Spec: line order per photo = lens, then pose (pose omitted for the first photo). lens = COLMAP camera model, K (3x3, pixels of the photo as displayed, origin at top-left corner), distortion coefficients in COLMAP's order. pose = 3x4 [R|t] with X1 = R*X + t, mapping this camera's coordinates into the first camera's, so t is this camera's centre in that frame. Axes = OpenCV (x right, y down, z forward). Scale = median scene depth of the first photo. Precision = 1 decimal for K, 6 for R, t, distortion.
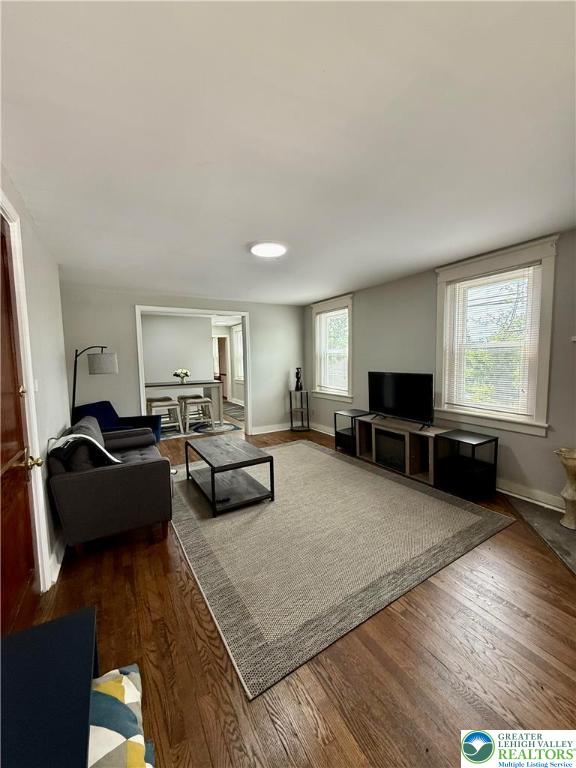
lens RADIAL K [[306.9, 0, 288.3], [0, 306.9, 383.2], [0, 0, 1]] dist [0.000797, -0.000145]
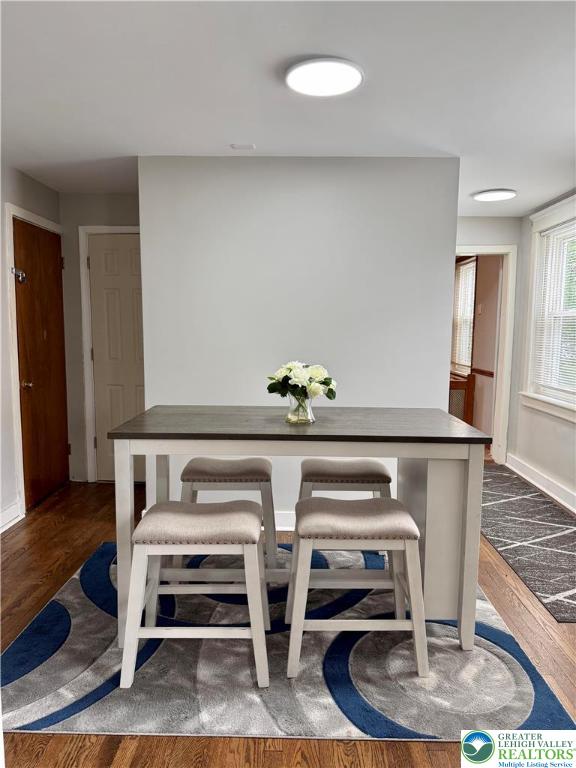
lens RADIAL K [[542.2, 0, 288.0], [0, 542.2, 384.0], [0, 0, 1]] dist [-0.002701, -0.001696]
pose [[0.857113, 0.078590, -0.509099, -0.216442], [-0.065568, 0.996899, 0.043502, -0.063608], [0.510939, -0.003906, 0.859608, 0.896630]]
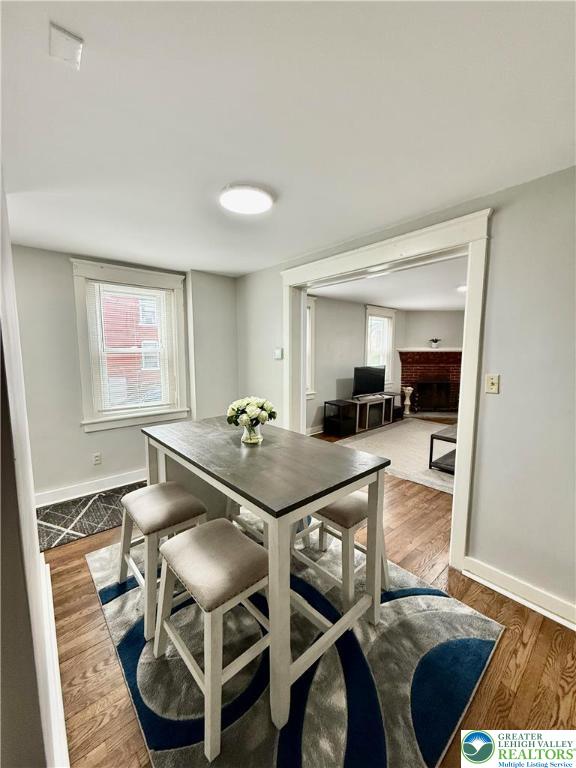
lens RADIAL K [[304.9, 0, 288.0], [0, 304.9, 384.0], [0, 0, 1]] dist [-0.001493, -0.000176]
pose [[-0.188704, -0.089851, 0.977915, -0.892865], [0.085335, 0.990539, 0.107478, -0.119614], [-0.978319, 0.103732, -0.179251, 1.385433]]
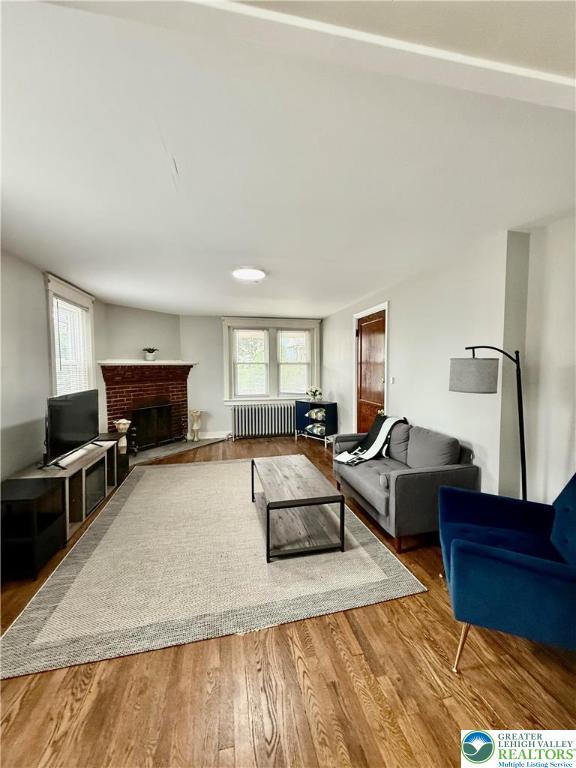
lens RADIAL K [[306.9, 0, 288.3], [0, 306.9, 383.2], [0, 0, 1]] dist [0.000797, -0.000145]
pose [[-0.950728, 0.007154, 0.309943, -0.339963], [0.050369, 0.990015, 0.131654, -0.111247], [-0.305906, 0.140779, -0.941596, 1.285800]]
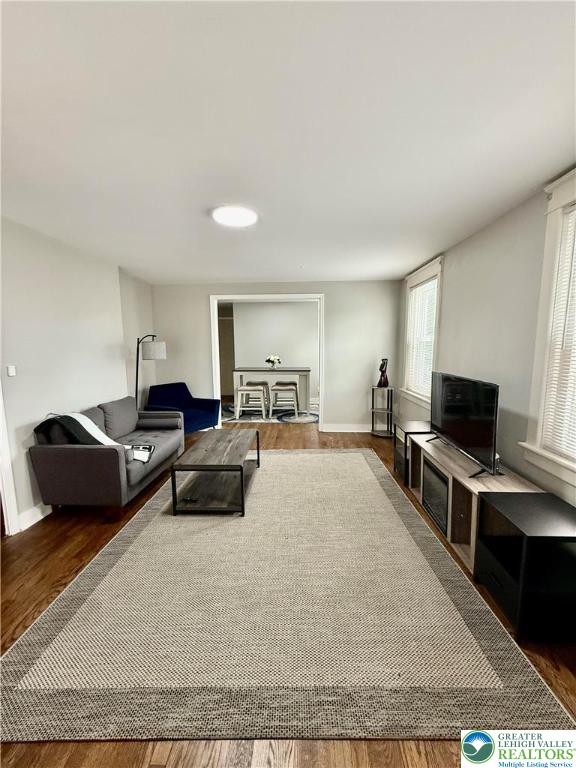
lens RADIAL K [[304.9, 0, 288.0], [0, 304.9, 384.0], [0, 0, 1]] dist [-0.001493, -0.000176]
pose [[0.842036, 0.083220, -0.532963, 0.321575], [-0.053005, 0.996011, 0.071780, -0.036564], [0.536811, -0.032192, 0.843088, 0.238741]]
